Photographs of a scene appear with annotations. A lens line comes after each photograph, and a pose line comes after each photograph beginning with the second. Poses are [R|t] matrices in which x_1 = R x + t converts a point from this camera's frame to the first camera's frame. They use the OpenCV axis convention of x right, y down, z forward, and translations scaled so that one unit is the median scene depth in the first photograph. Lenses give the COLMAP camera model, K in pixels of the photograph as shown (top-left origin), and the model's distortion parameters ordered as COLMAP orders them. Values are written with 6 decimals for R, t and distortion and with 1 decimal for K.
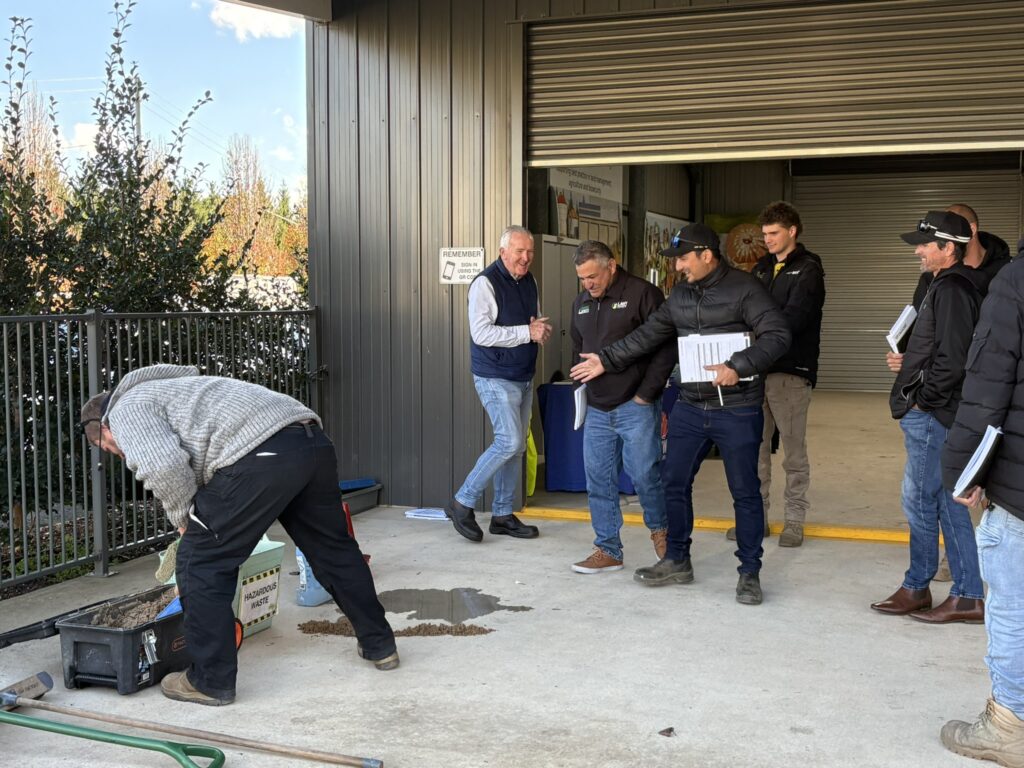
lens RADIAL K [[1347.3, 0, 510.8], [0, 1347.3, 353.9], [0, 0, 1]] dist [0.502529, -1.896269]
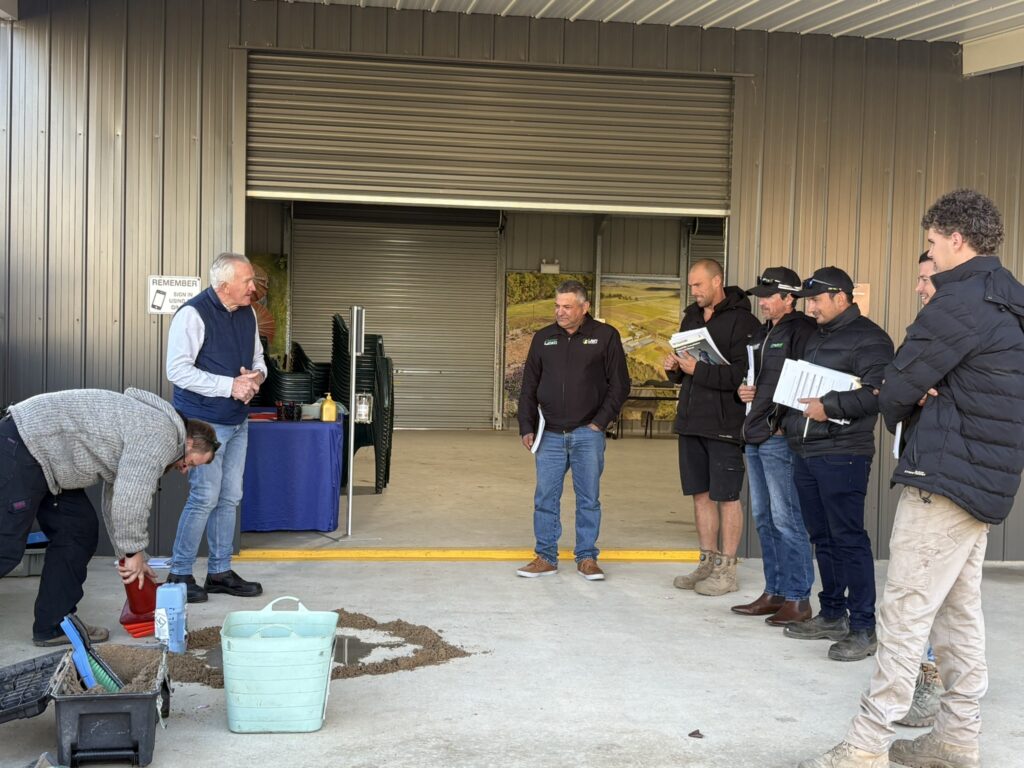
lens RADIAL K [[1351.9, 0, 512.0], [0, 1351.9, 384.0], [0, 0, 1]] dist [0.109638, -0.022225]
pose [[0.888803, 0.003772, 0.458273, -0.262561], [-0.000543, 0.999974, -0.007178, 0.002666], [-0.458289, 0.006131, 0.888782, 0.058530]]
